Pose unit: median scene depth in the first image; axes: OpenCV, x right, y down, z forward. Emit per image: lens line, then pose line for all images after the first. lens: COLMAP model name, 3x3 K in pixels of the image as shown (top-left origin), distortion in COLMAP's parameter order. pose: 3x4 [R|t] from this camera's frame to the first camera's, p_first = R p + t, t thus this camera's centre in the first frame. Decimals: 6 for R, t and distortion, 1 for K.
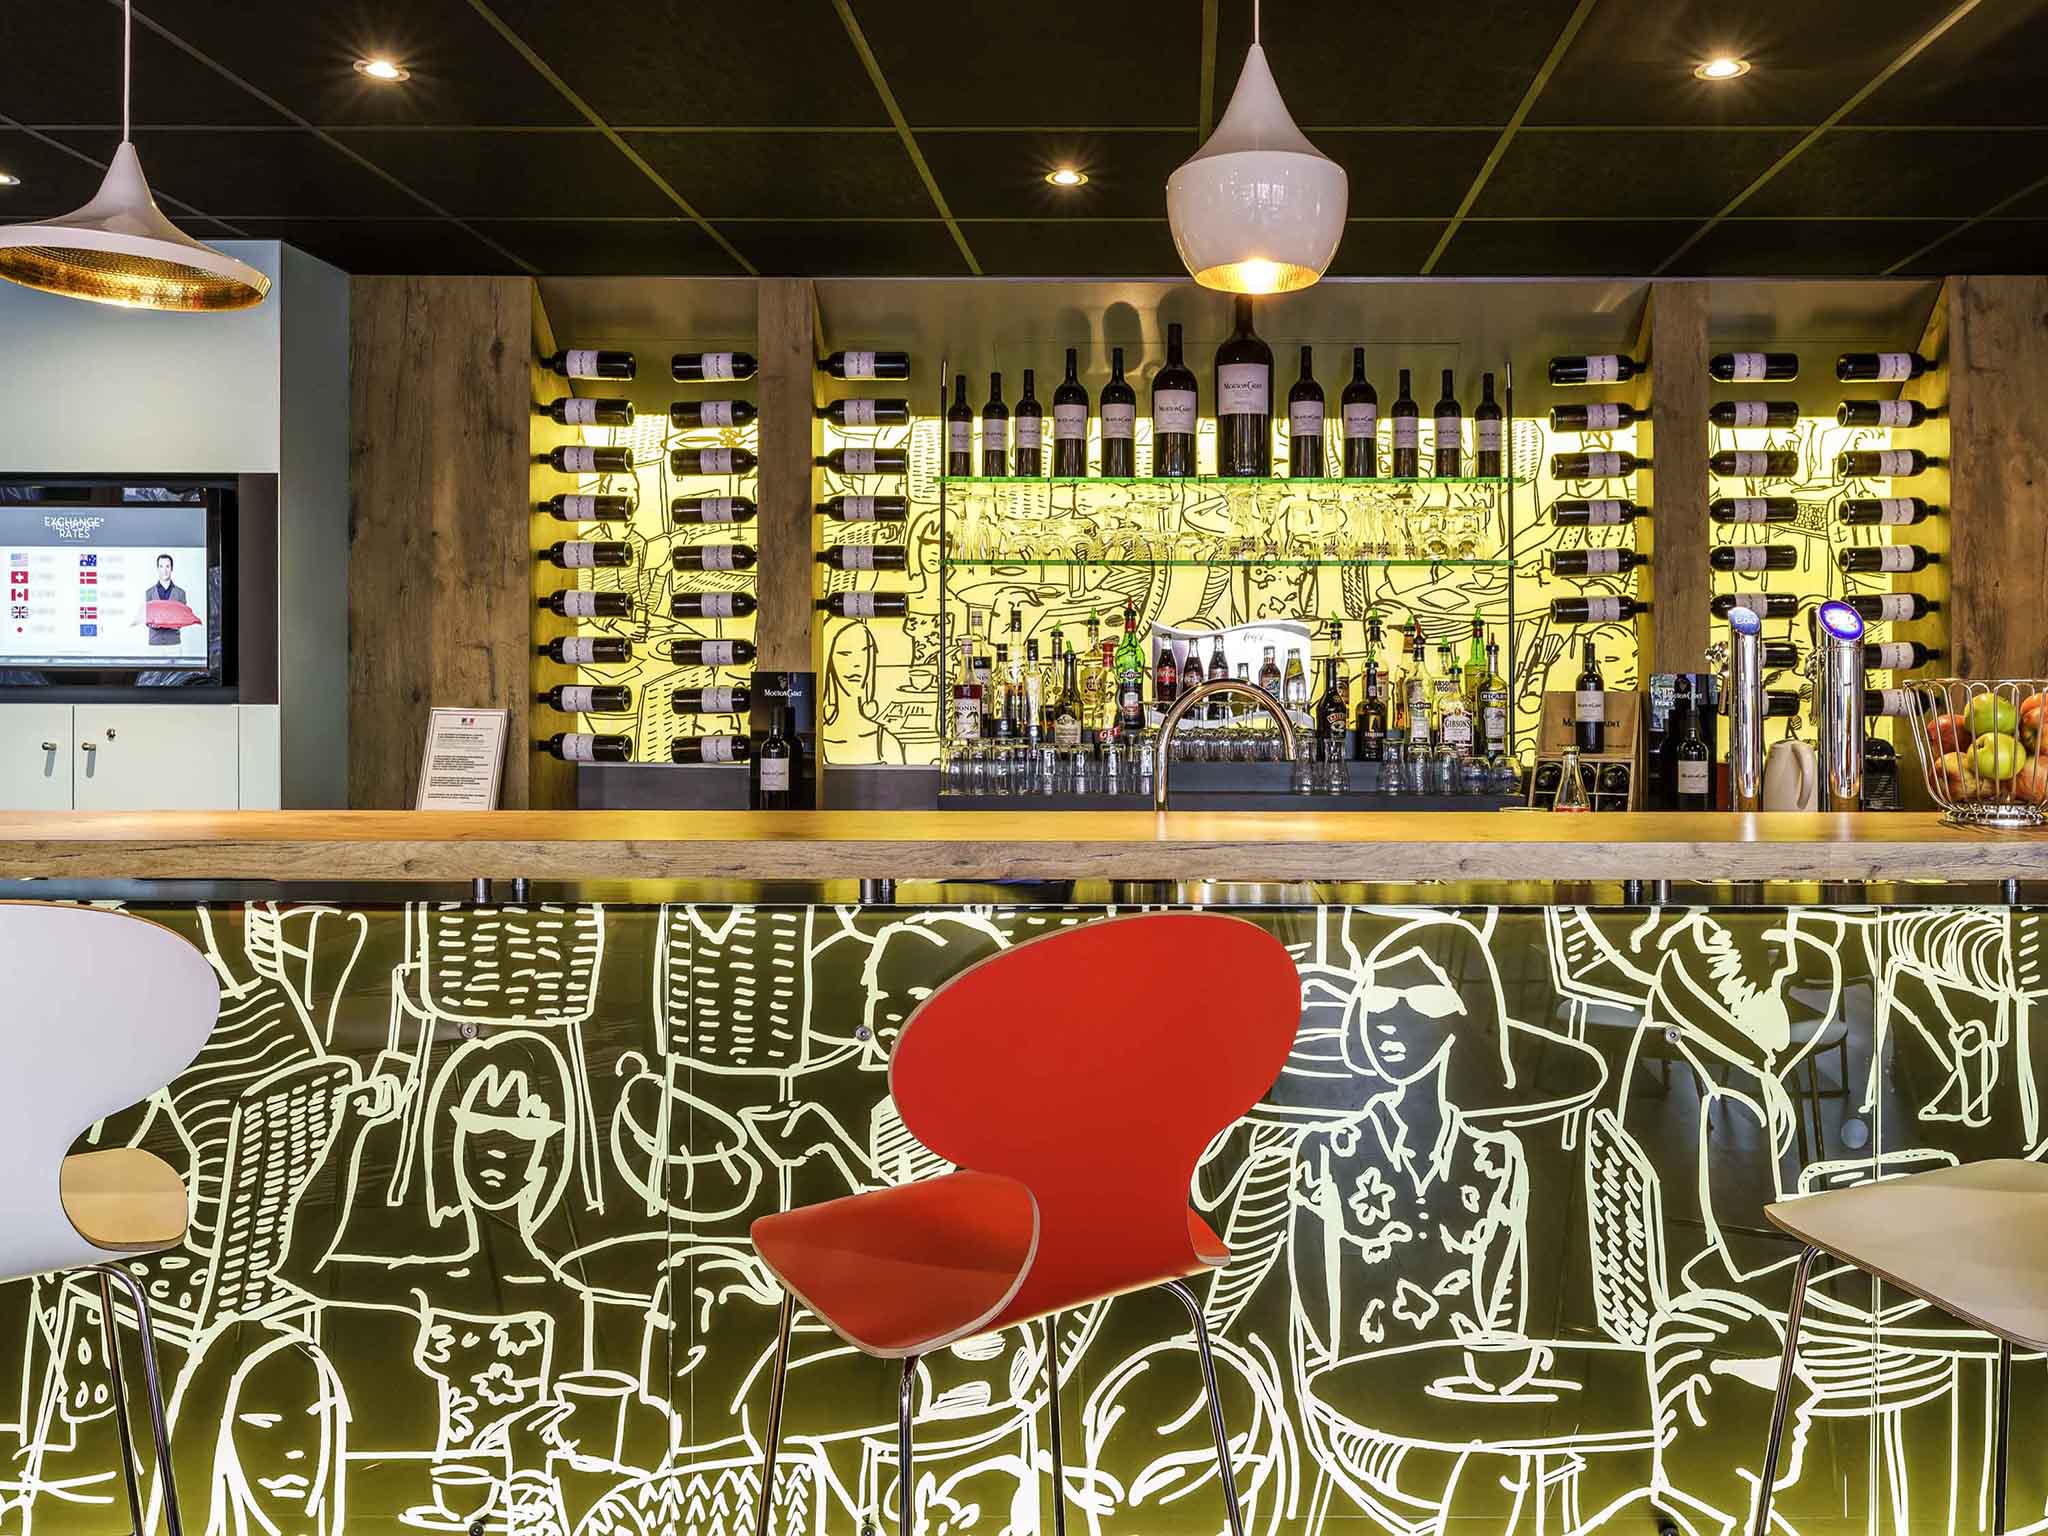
lens RADIAL K [[1519.8, 0, 1055.7], [0, 1519.8, 676.3], [0, 0, 1]] dist [-0.003149, 0.003508]
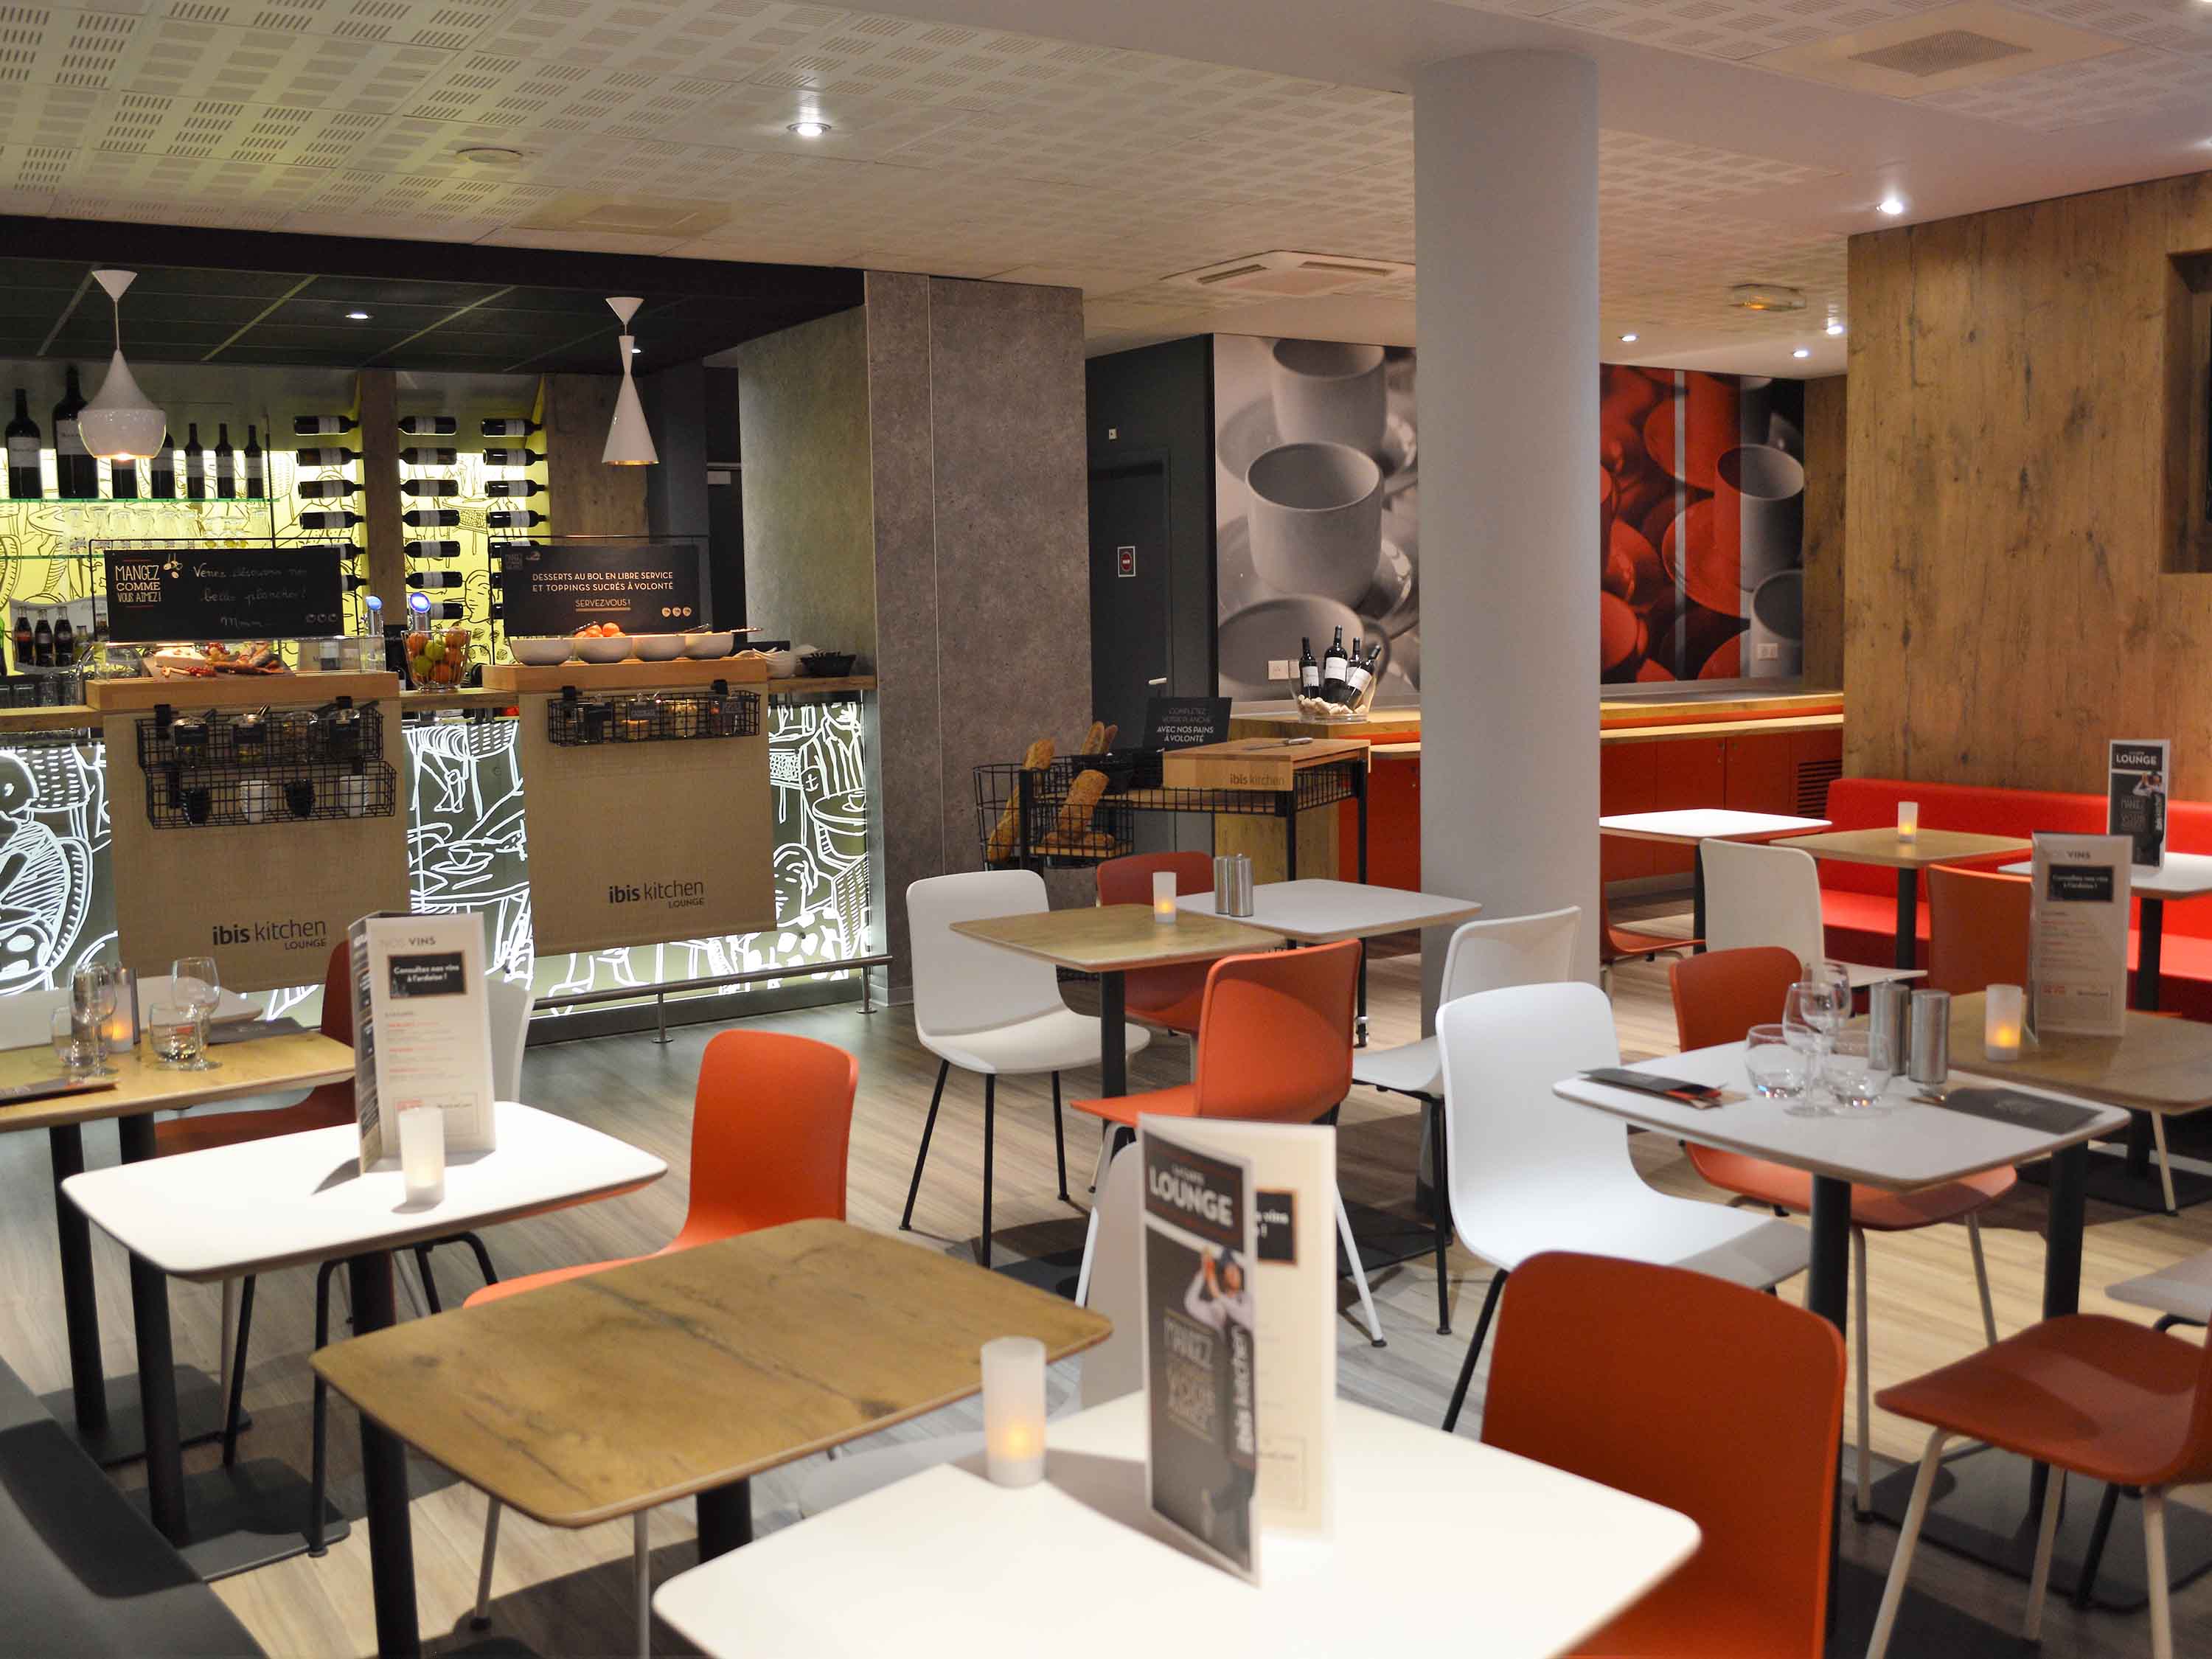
lens RADIAL K [[2075.8, 0, 1106.7], [0, 2075.8, 807.0], [0, 0, 1]] dist [-0.021580, 0.000000]
pose [[0.806943, -0.079920, 0.585198, -0.515461], [0.023068, 0.994311, 0.103983, -0.038540], [-0.590179, -0.070409, 0.804196, -2.340609]]
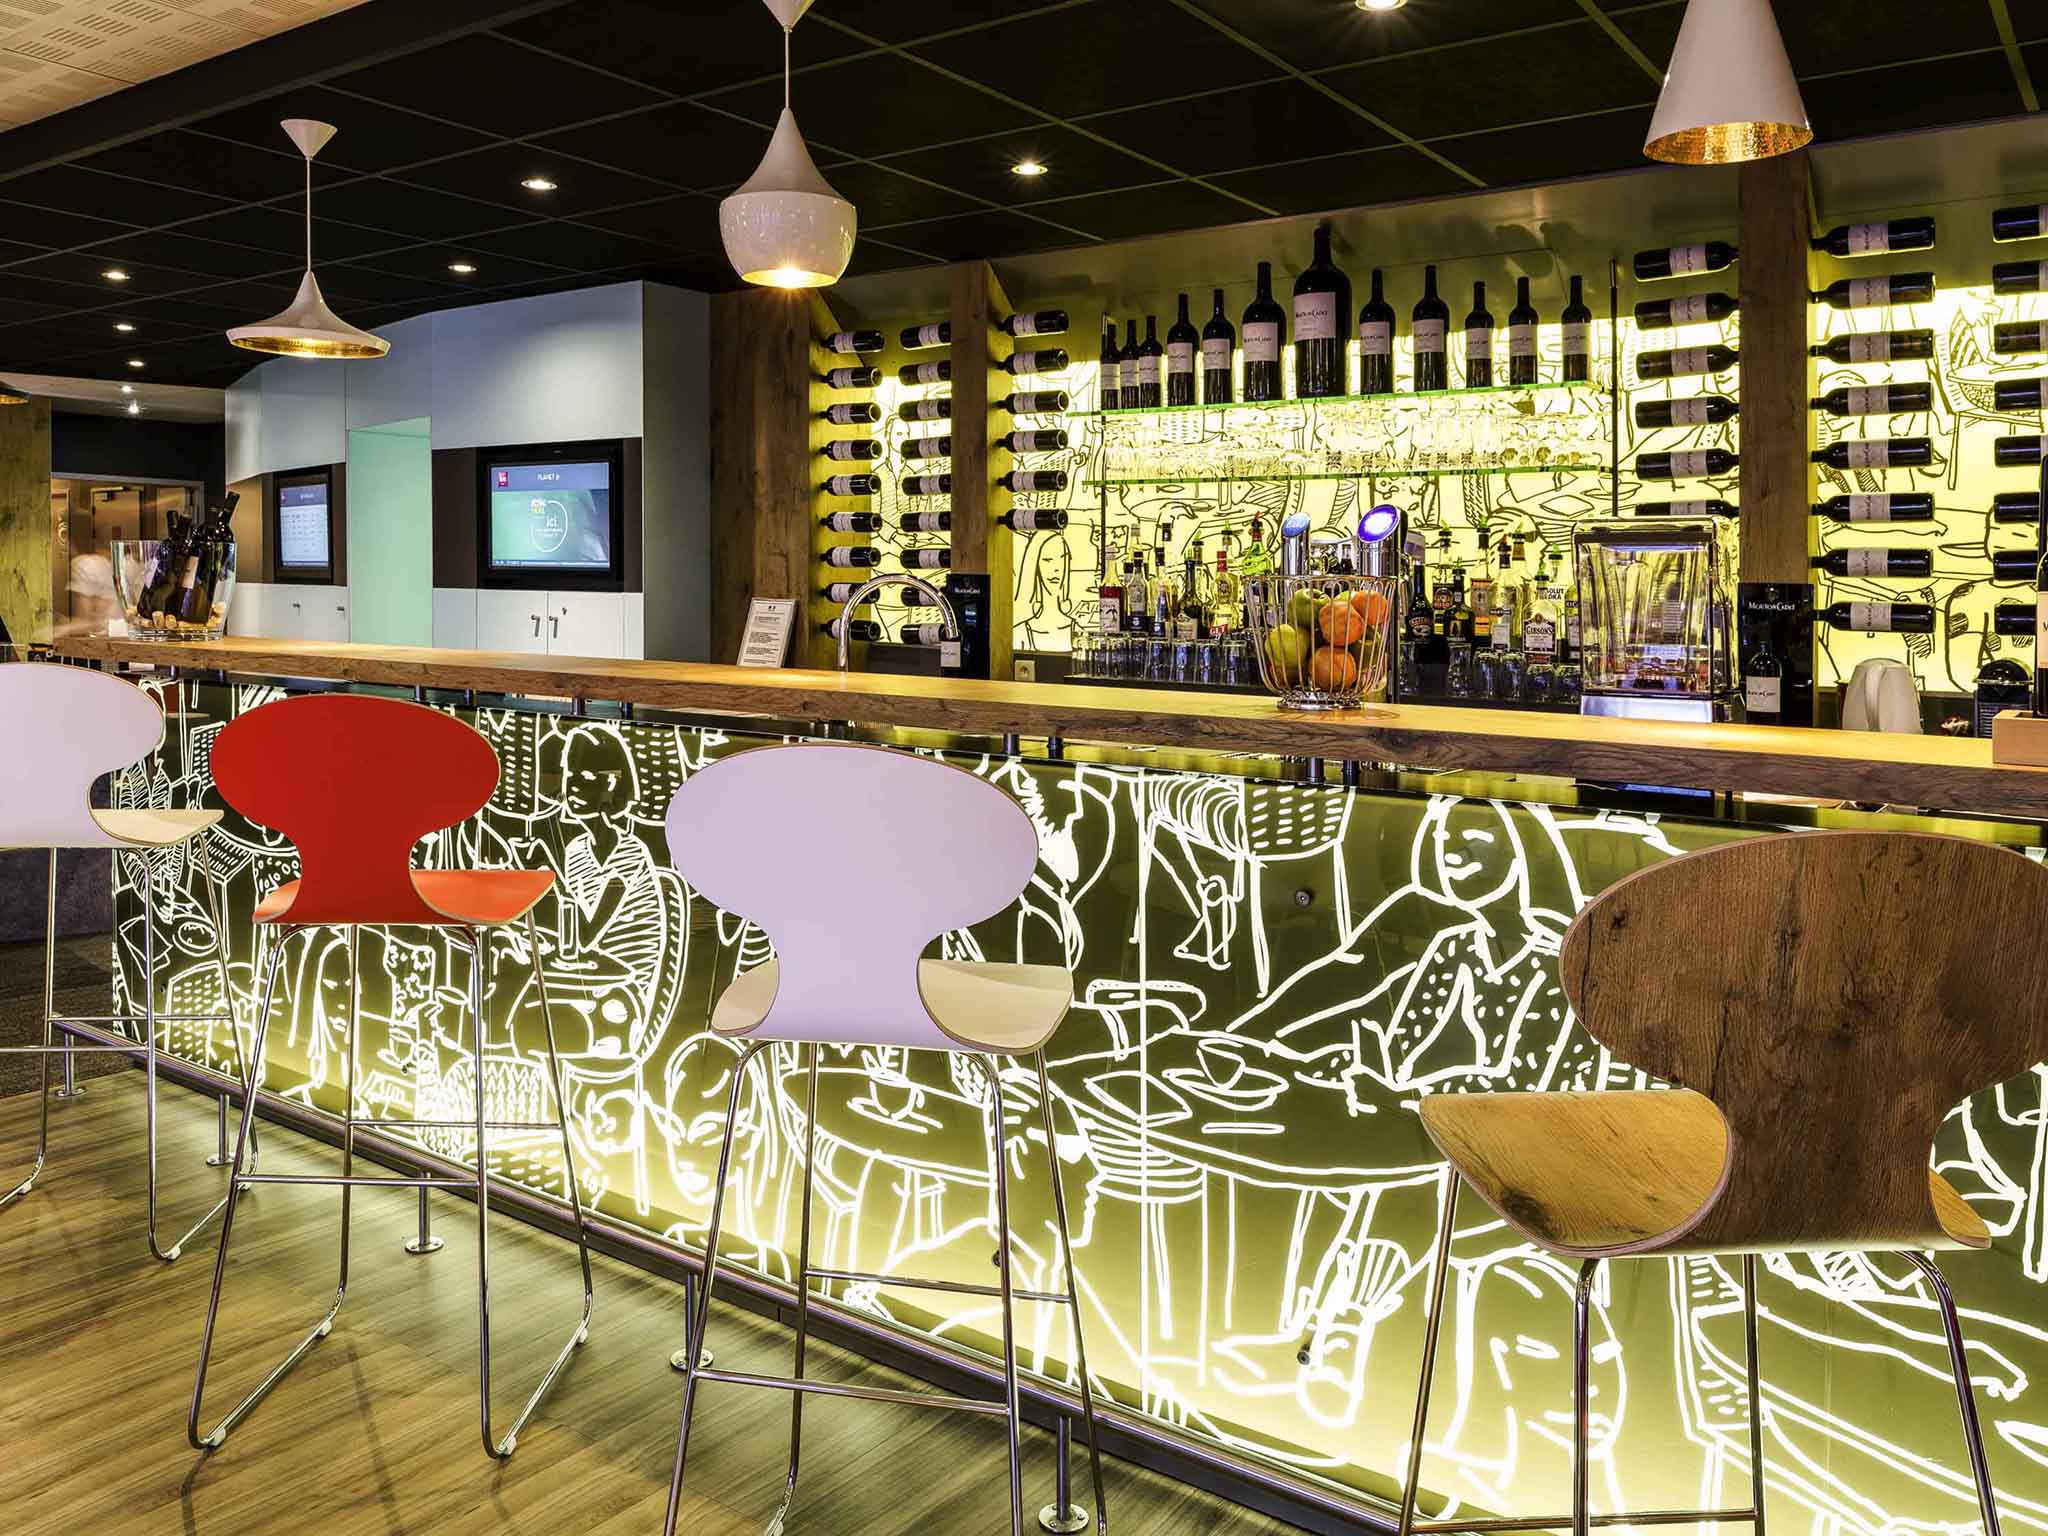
lens RADIAL K [[1519.8, 0, 1070.9], [0, 1519.8, 599.9], [0, 0, 1]] dist [-0.003149, 0.003508]
pose [[0.833731, 0.015287, -0.551959, 1.138109], [-0.012598, 0.999883, 0.008663, 0.012704], [0.552027, -0.000269, 0.833826, -0.005349]]
